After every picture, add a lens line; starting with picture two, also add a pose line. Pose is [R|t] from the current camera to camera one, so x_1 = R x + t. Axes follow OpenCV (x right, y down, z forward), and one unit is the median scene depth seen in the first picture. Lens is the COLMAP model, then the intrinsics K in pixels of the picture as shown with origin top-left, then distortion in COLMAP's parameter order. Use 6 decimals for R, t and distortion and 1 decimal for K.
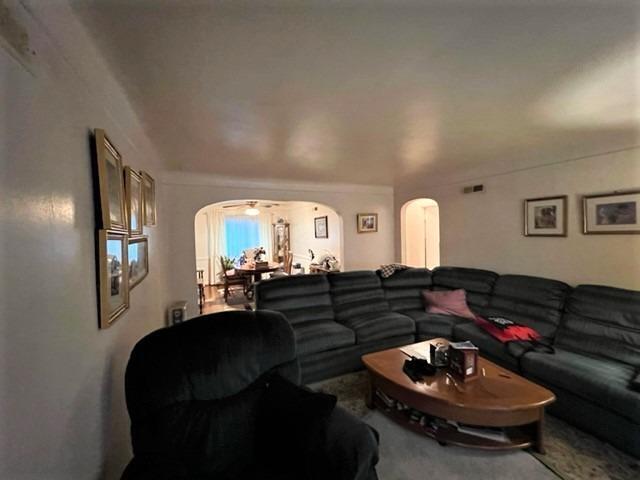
lens RADIAL K [[256.9, 0, 322.4], [0, 256.9, 239.4], [0, 0, 1]] dist [-0.000163, -0.000055]
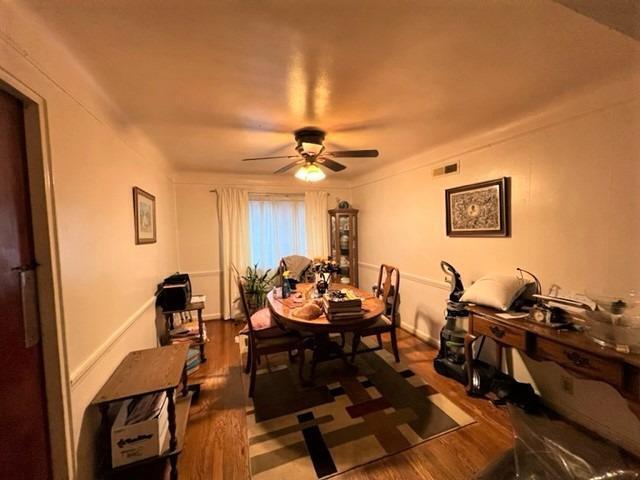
lens RADIAL K [[256.9, 0, 319.6], [0, 256.9, 237.5], [0, 0, 1]] dist [-0.000163, -0.000055]
pose [[0.995265, 0.000315, -0.097197, -0.231802], [0.000184, 0.999987, 0.005129, -0.005435], [0.097197, -0.005122, 0.995252, 0.621101]]
